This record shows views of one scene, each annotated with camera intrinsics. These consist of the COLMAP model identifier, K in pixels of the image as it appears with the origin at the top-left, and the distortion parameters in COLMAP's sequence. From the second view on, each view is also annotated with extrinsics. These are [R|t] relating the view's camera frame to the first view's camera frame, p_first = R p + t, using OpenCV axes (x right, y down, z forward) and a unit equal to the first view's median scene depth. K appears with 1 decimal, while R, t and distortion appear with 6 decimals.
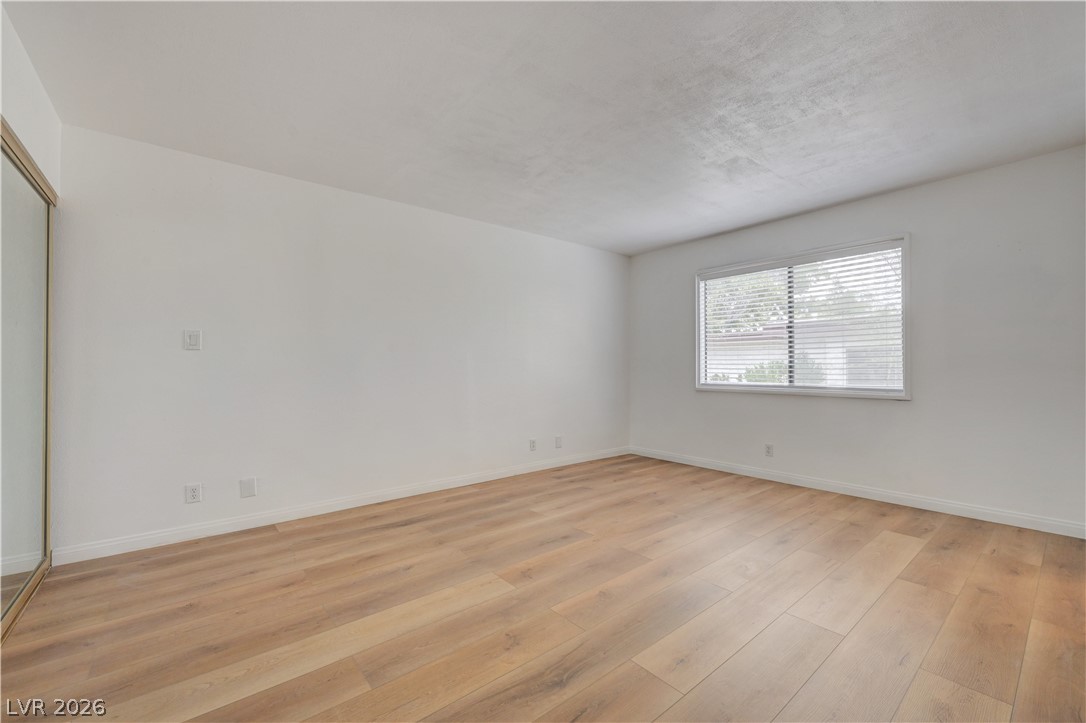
lens RADIAL K [[453.0, 0, 546.2], [0, 453.0, 363.5], [0, 0, 1]] dist [-0.001797, 0.000872]
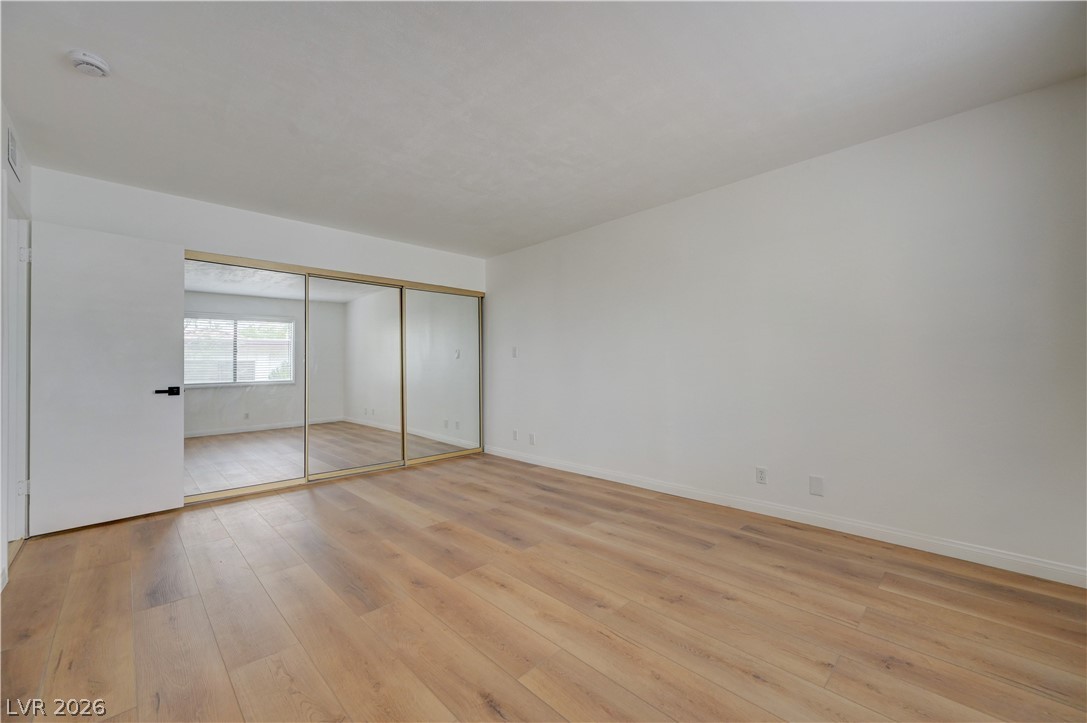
lens RADIAL K [[430.7, 0, 546.0], [0, 430.7, 362.8], [0, 0, 1]] dist [-0.002816, 0.000998]
pose [[0.081481, -0.006314, -0.996655, 0.908292], [0.013211, 0.999899, -0.005255, 0.004549], [0.996587, -0.012739, 0.081556, 0.913385]]
